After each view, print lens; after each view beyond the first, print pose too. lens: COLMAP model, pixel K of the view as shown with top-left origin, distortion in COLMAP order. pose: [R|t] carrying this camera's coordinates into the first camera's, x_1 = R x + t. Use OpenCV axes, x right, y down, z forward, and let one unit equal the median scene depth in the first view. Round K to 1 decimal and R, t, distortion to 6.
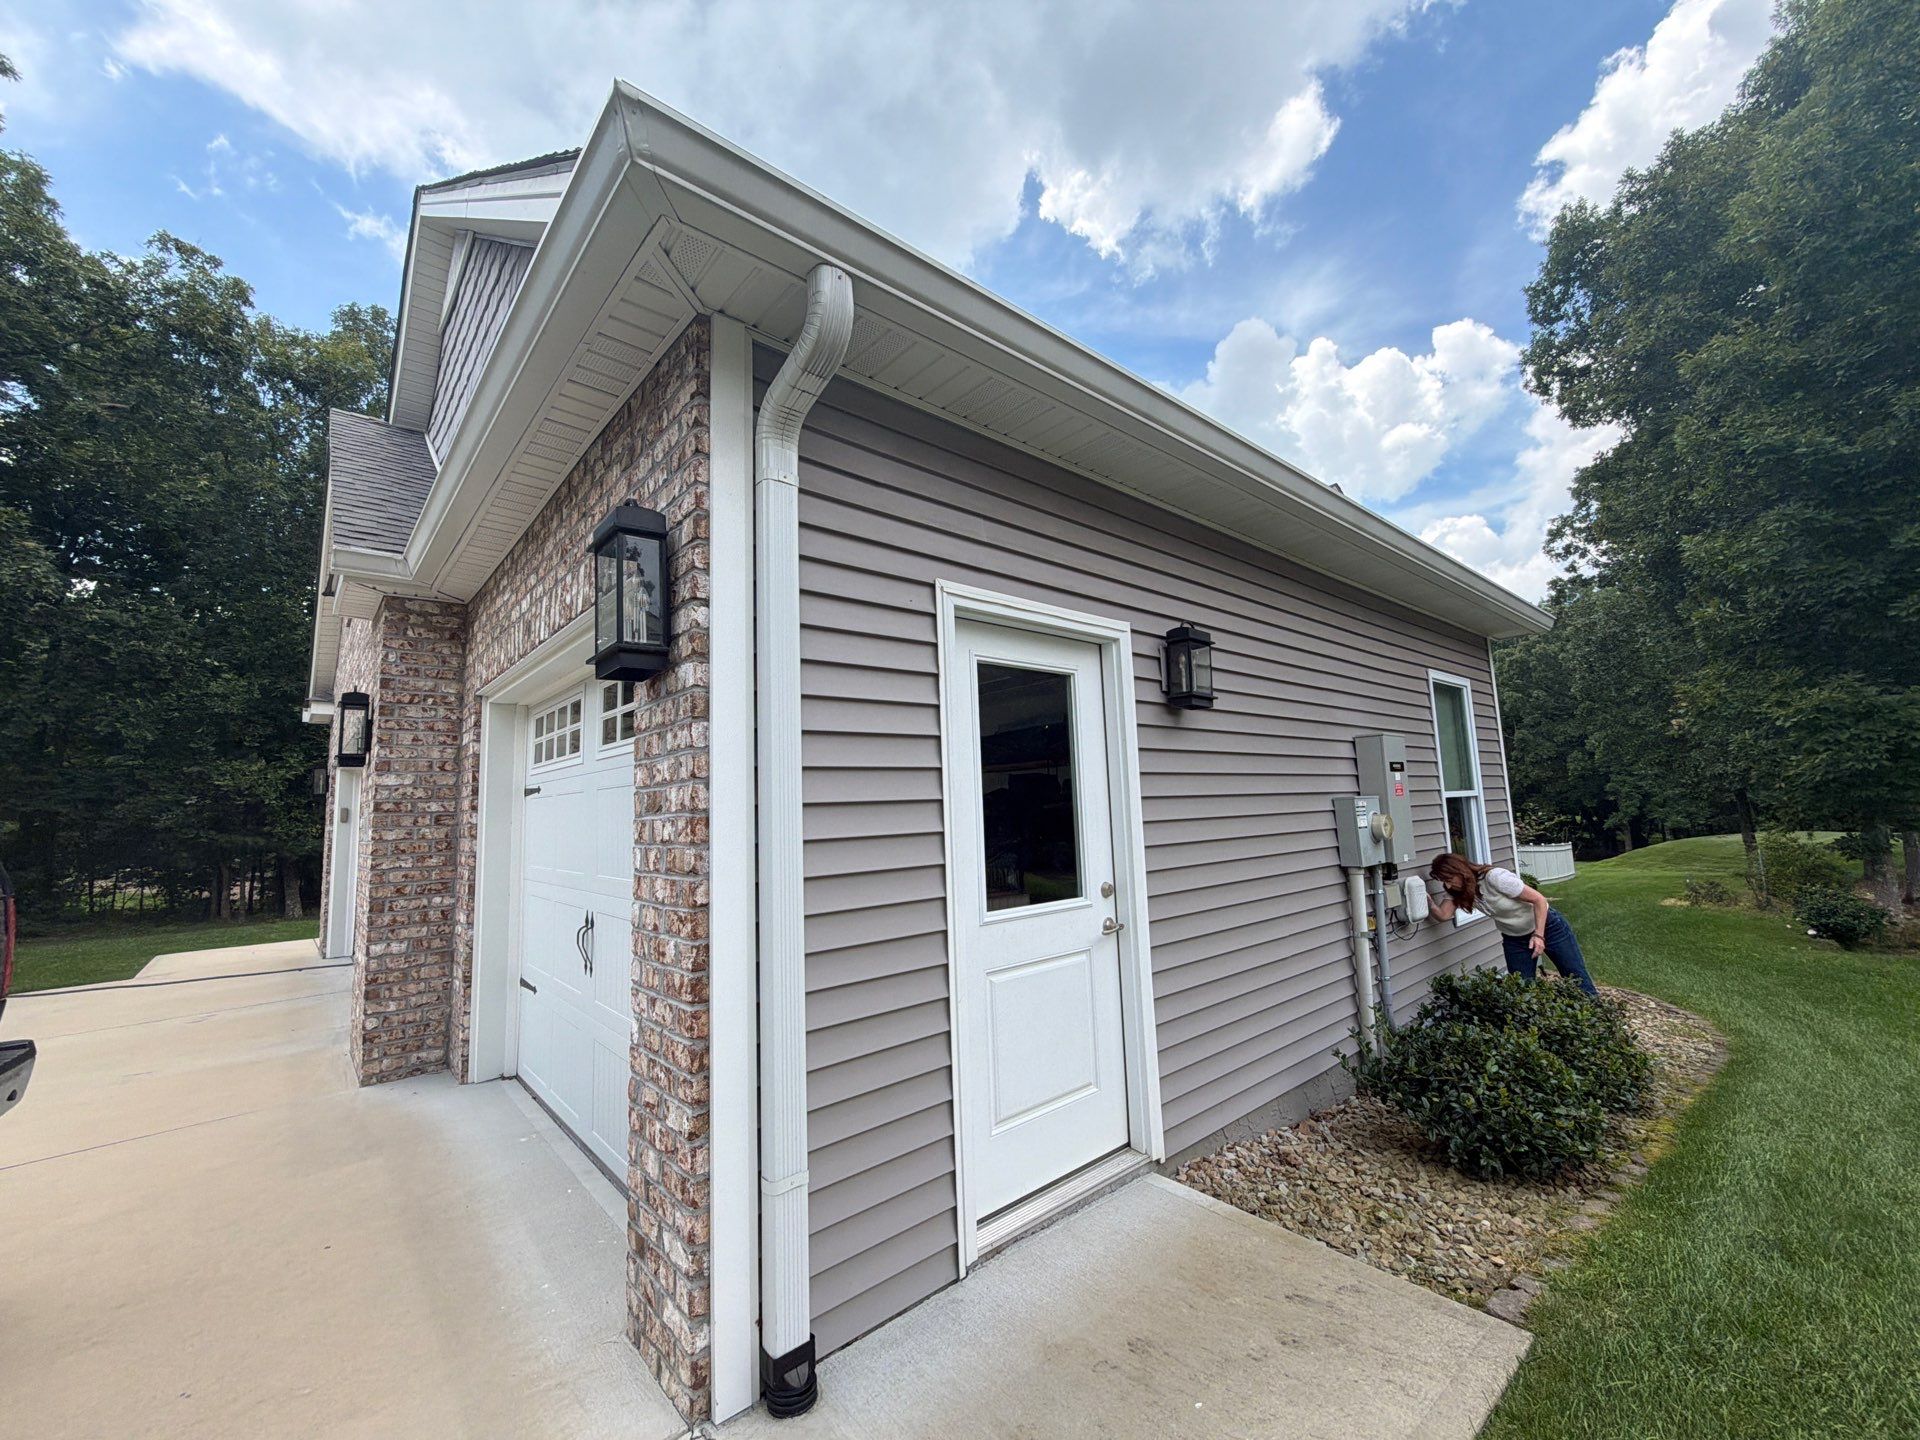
lens RADIAL K [[764.4, 0, 961.8], [0, 764.4, 722.8], [0, 0, 1]] dist [0.000441, -0.000171]
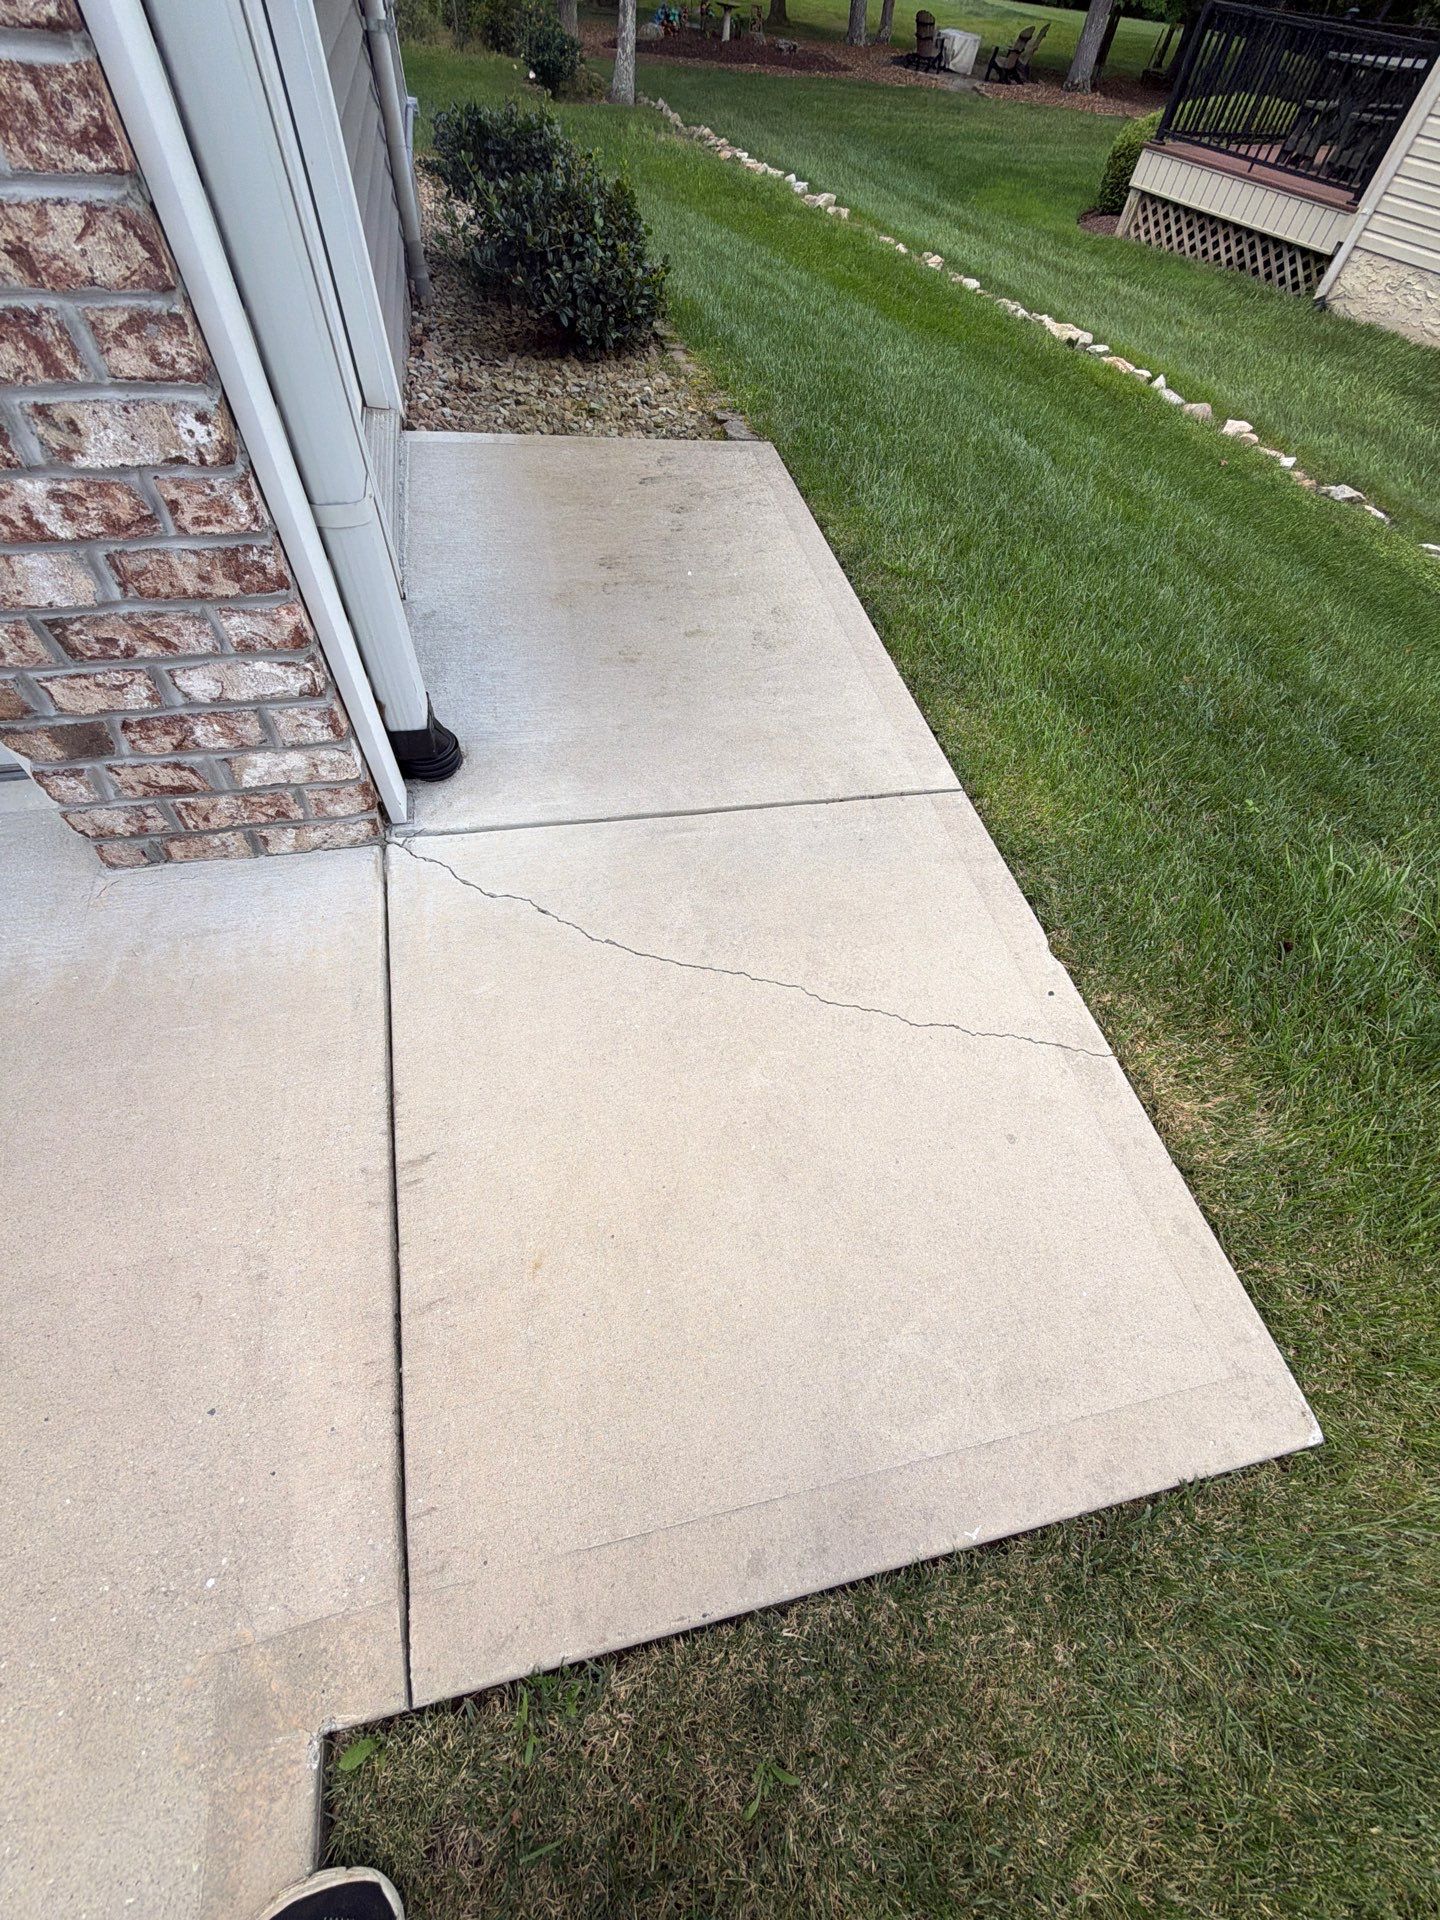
lens RADIAL K [[764.4, 0, 720.0], [0, 764.4, 960.0], [0, 0, 1]] dist [0.000441, -0.000171]
pose [[0.470686, -0.673397, 0.570080, -0.588340], [-0.200056, 0.547845, 0.812308, 0.225021], [-0.859321, -0.496389, 0.123146, 0.441536]]
